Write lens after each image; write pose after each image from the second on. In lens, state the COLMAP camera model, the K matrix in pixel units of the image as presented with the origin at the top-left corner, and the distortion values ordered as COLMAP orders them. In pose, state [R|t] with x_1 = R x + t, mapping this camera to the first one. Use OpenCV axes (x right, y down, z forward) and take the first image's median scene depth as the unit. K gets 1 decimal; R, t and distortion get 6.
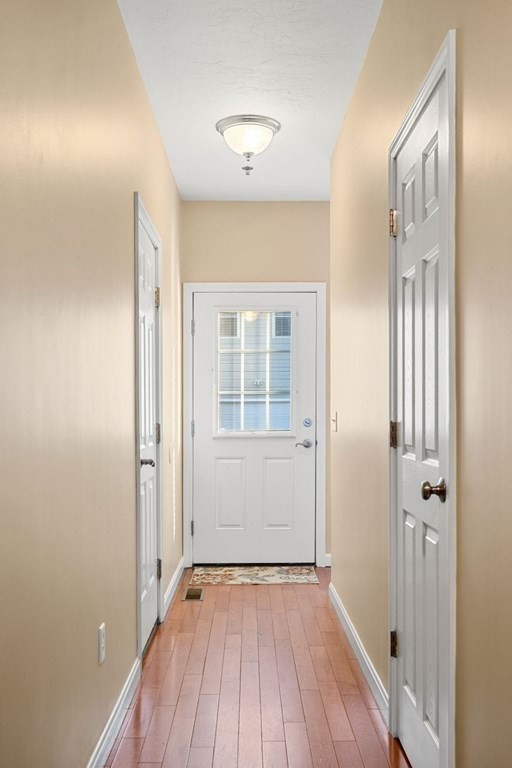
lens RADIAL K [[807.3, 0, 259.0], [0, 807.3, 419.7], [0, 0, 1]] dist [-0.027826, 0.000000]
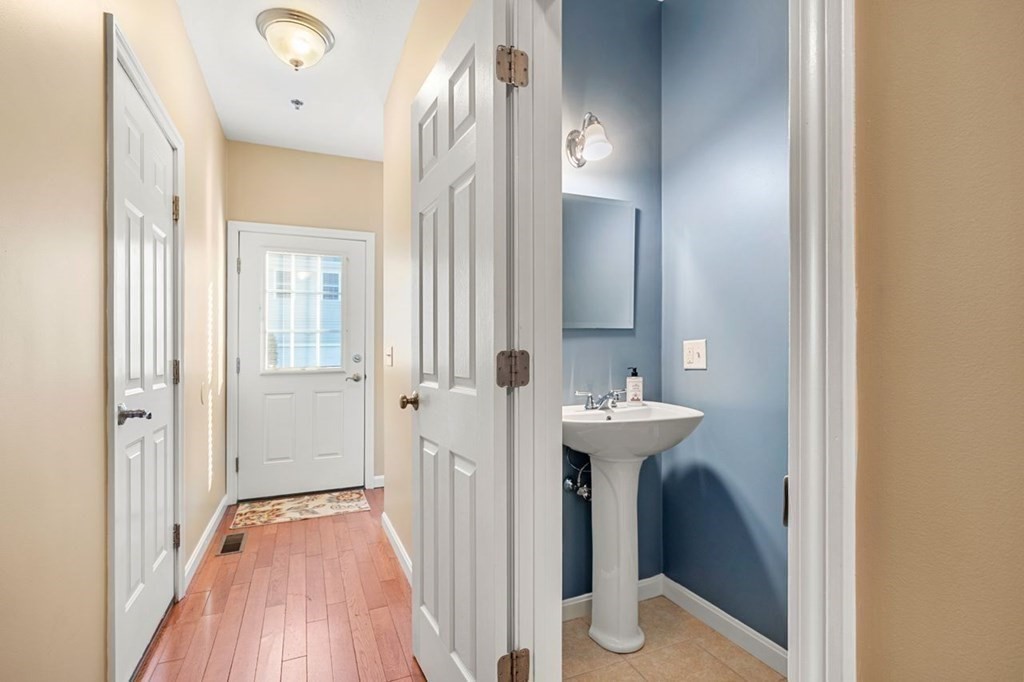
lens RADIAL K [[518.2, 0, 527.8], [0, 518.2, 340.8], [0, 0, 1]] dist [0.000861, 0.000820]
pose [[0.922074, 0.002160, 0.387007, 0.001363], [0.010729, 0.999457, -0.031141, 0.004366], [-0.386864, 0.032867, 0.921551, 0.297967]]
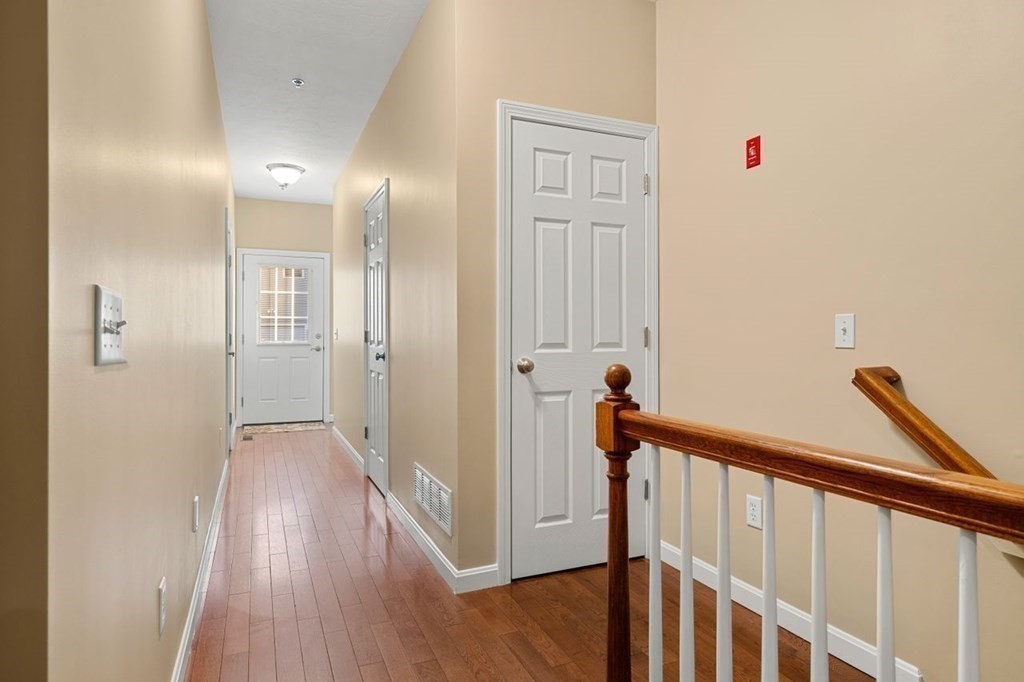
lens RADIAL K [[593.2, 0, 510.5], [0, 593.2, 341.0], [0, 0, 1]] dist [0.018806, 0.000461]
pose [[0.926483, -0.001191, 0.376334, -0.039713], [0.000900, 0.999999, 0.000950, 0.015232], [-0.376335, -0.000542, 0.926483, -0.335555]]
